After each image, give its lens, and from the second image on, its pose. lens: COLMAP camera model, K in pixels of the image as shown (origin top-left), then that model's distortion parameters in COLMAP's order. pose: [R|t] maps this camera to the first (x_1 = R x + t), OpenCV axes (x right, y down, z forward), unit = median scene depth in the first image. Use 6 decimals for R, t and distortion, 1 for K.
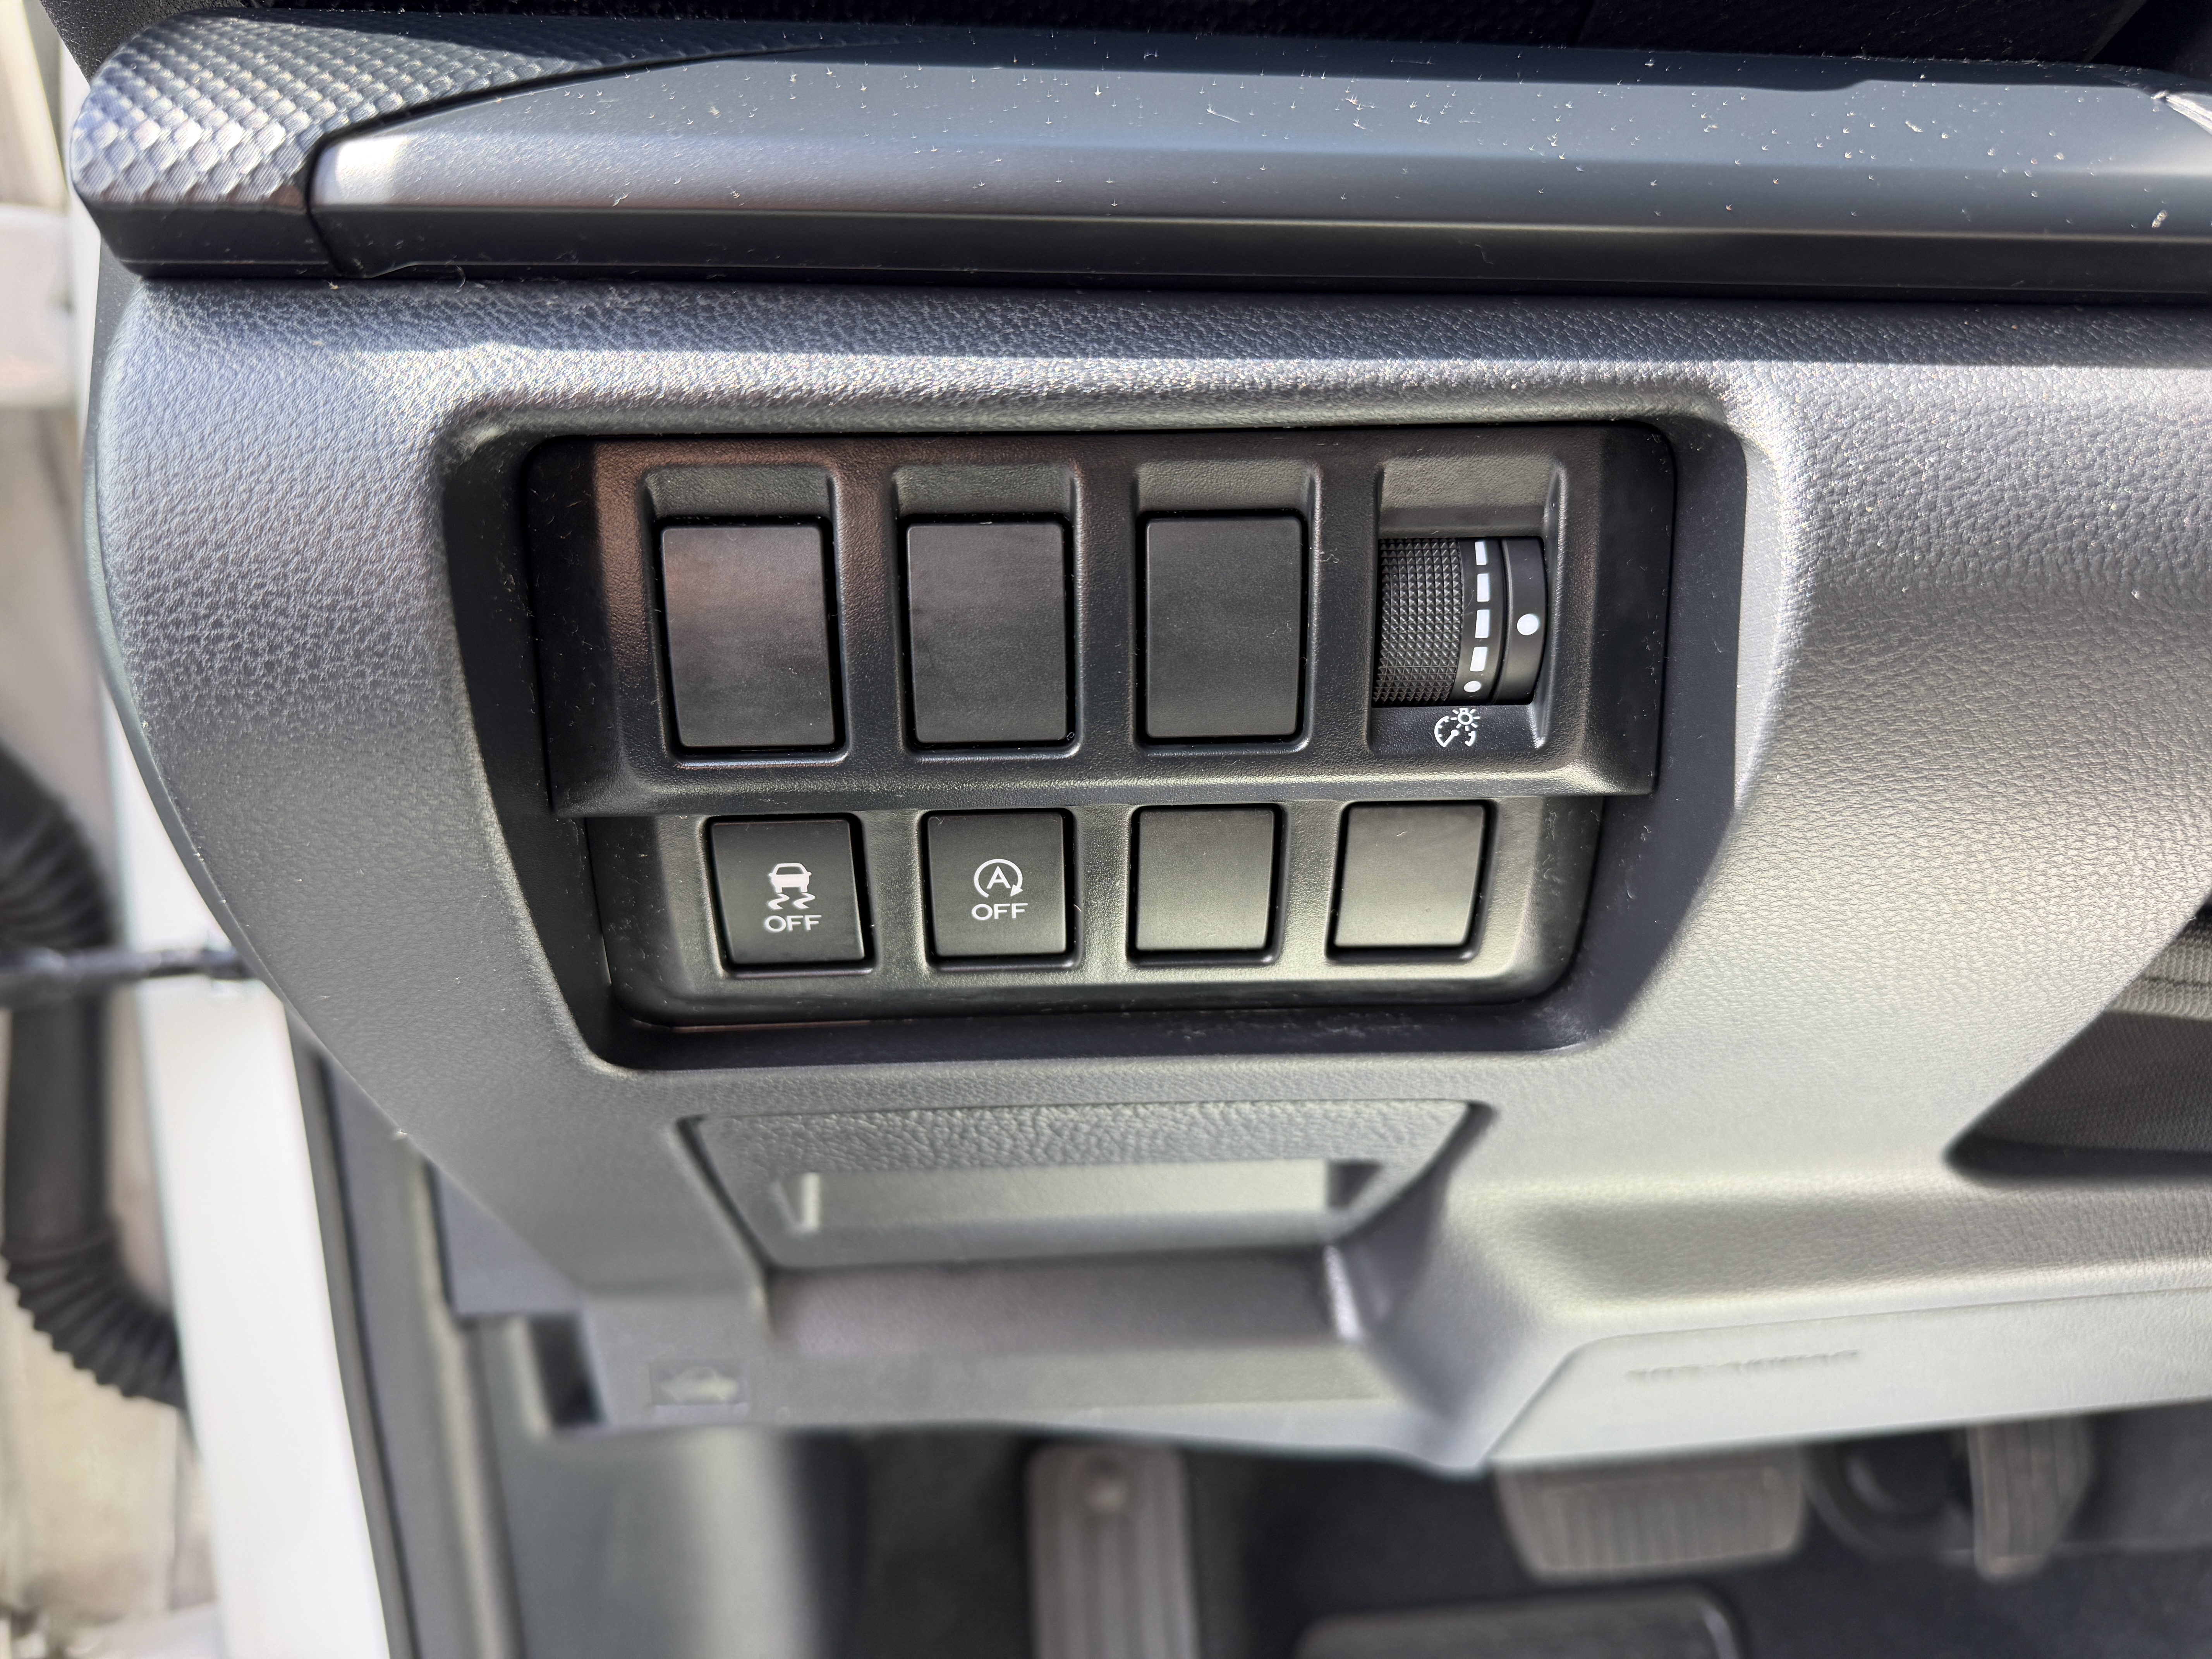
lens RADIAL K [[1566.8, 0, 1108.6], [0, 1566.8, 829.6], [0, 0, 1]] dist [0.035060, -0.047686]
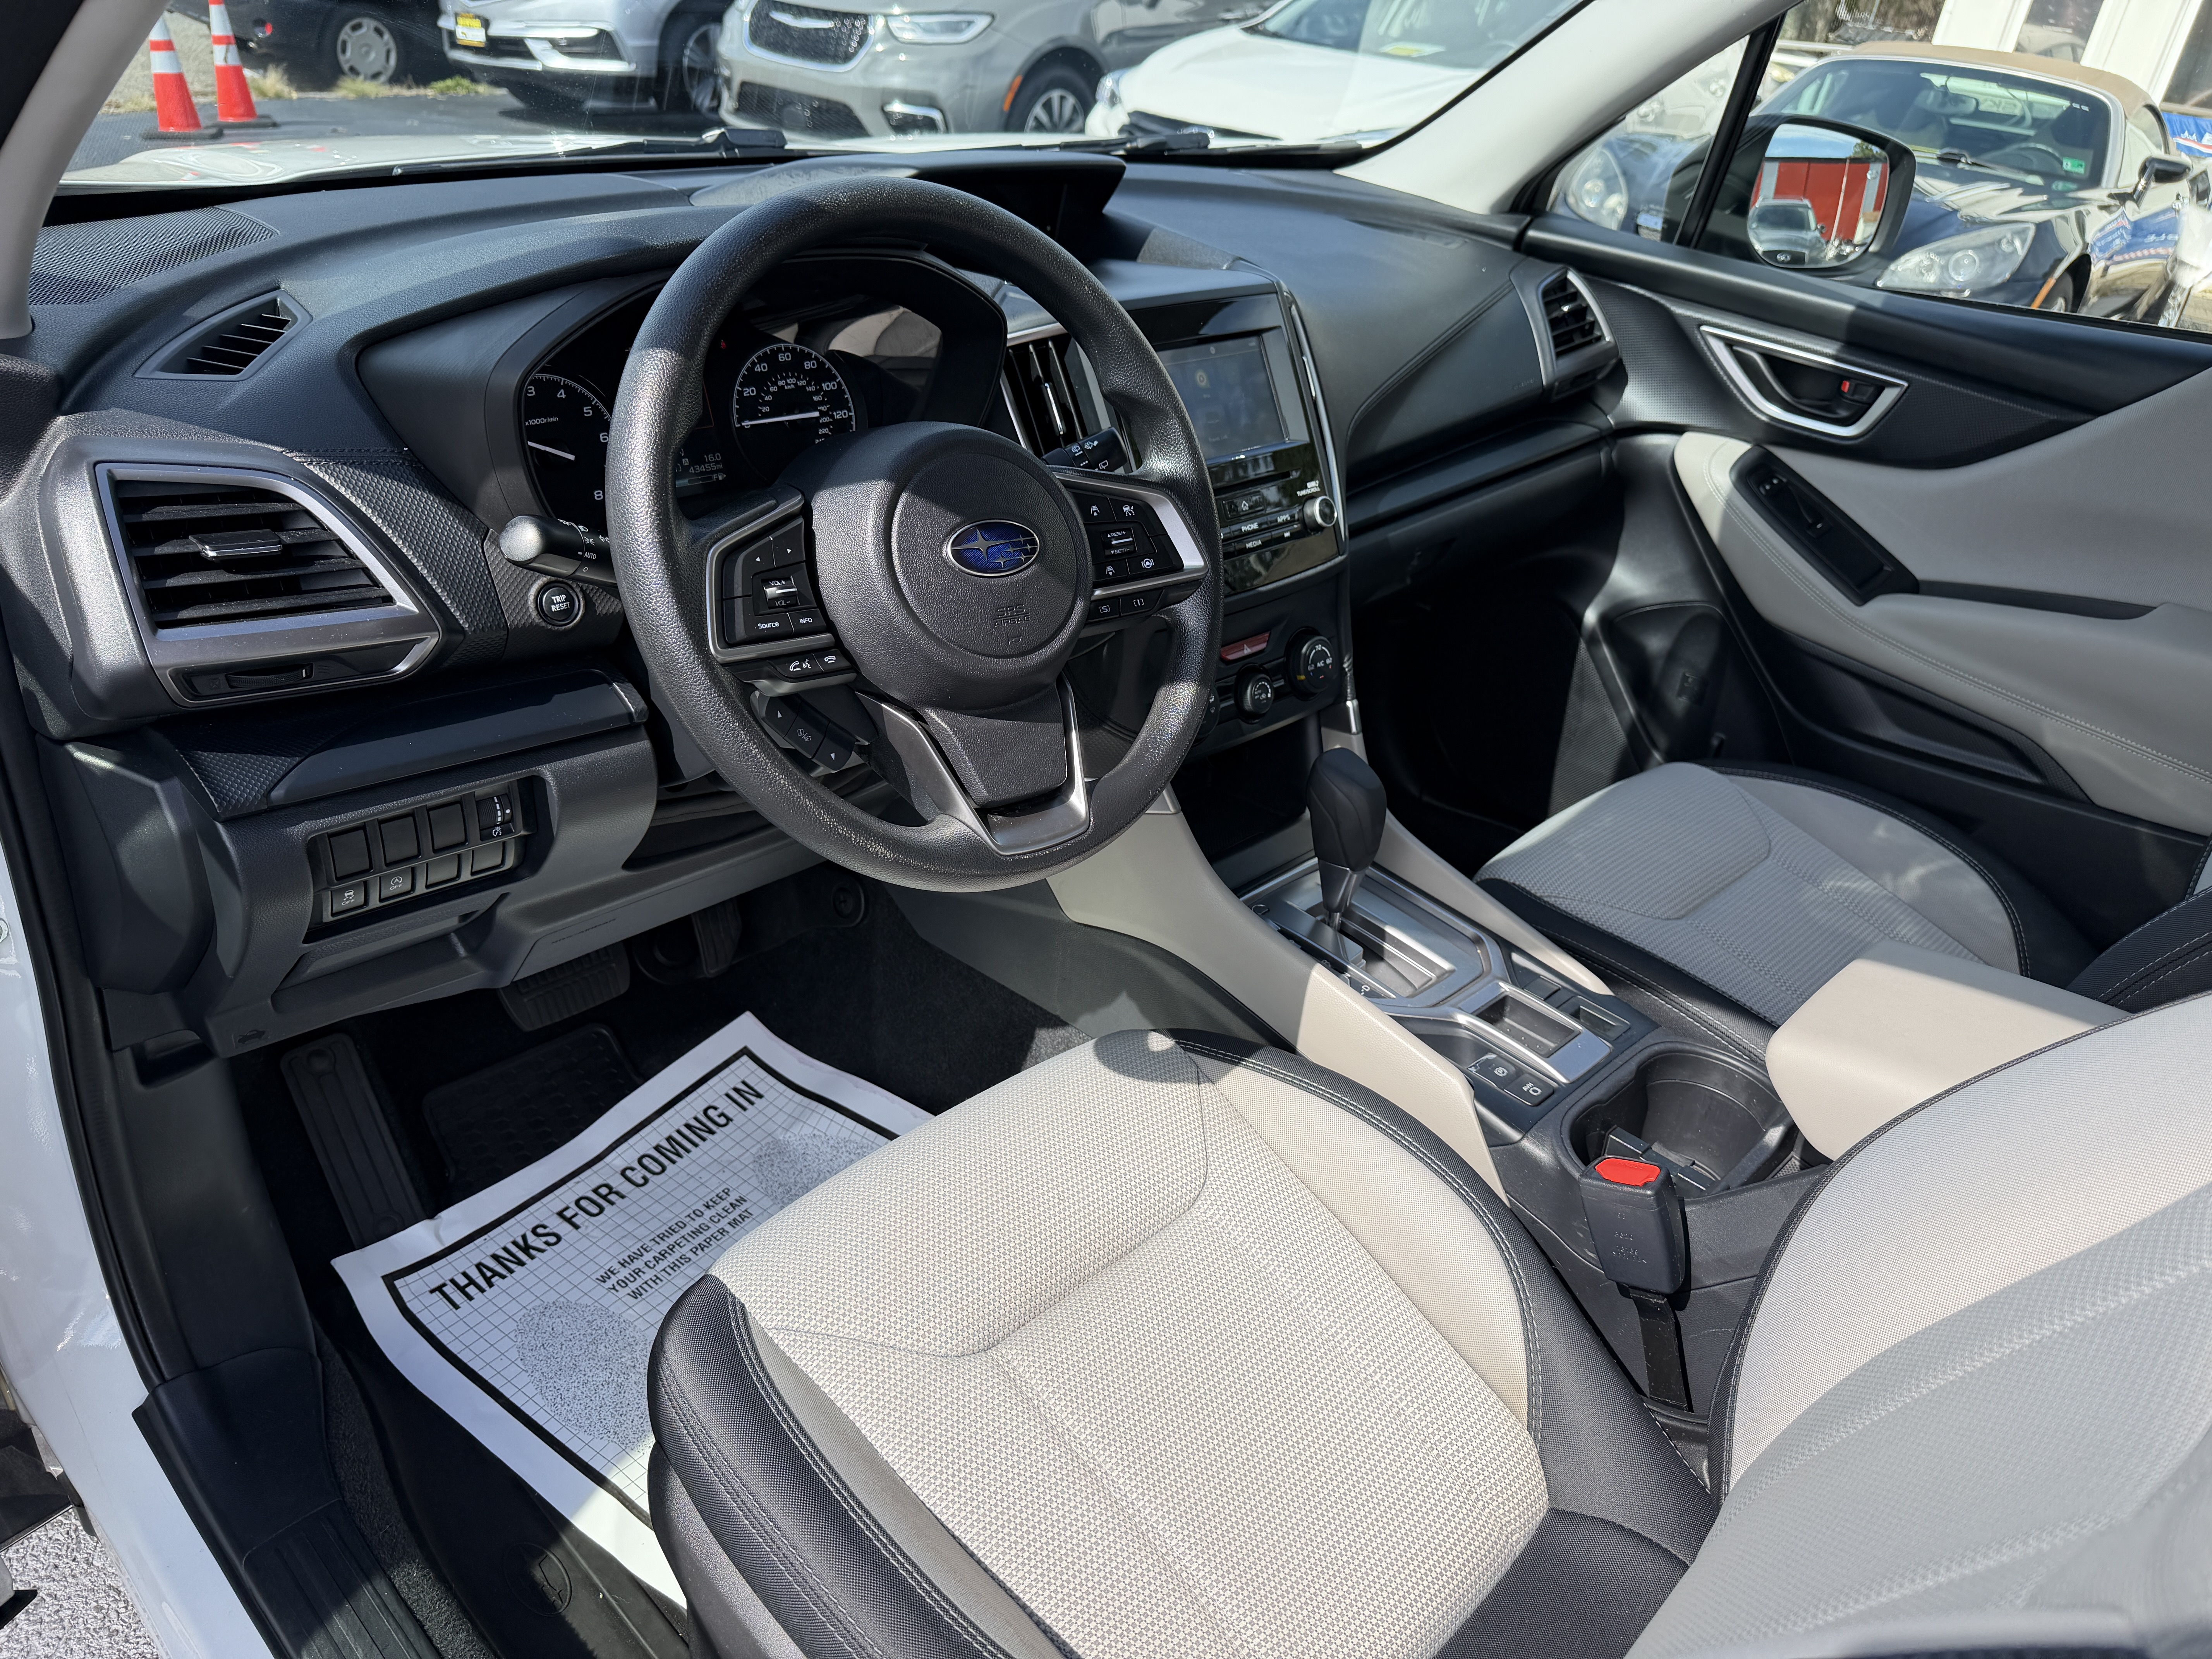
lens RADIAL K [[1566.8, 0, 1109.7], [0, 1566.8, 838.3], [0, 0, 1]] dist [0.035060, -0.047686]
pose [[0.752946, -0.253271, 0.607393, -0.884776], [0.071932, 0.949118, 0.306595, -0.945386], [-0.654139, -0.187159, 0.732853, -2.570355]]
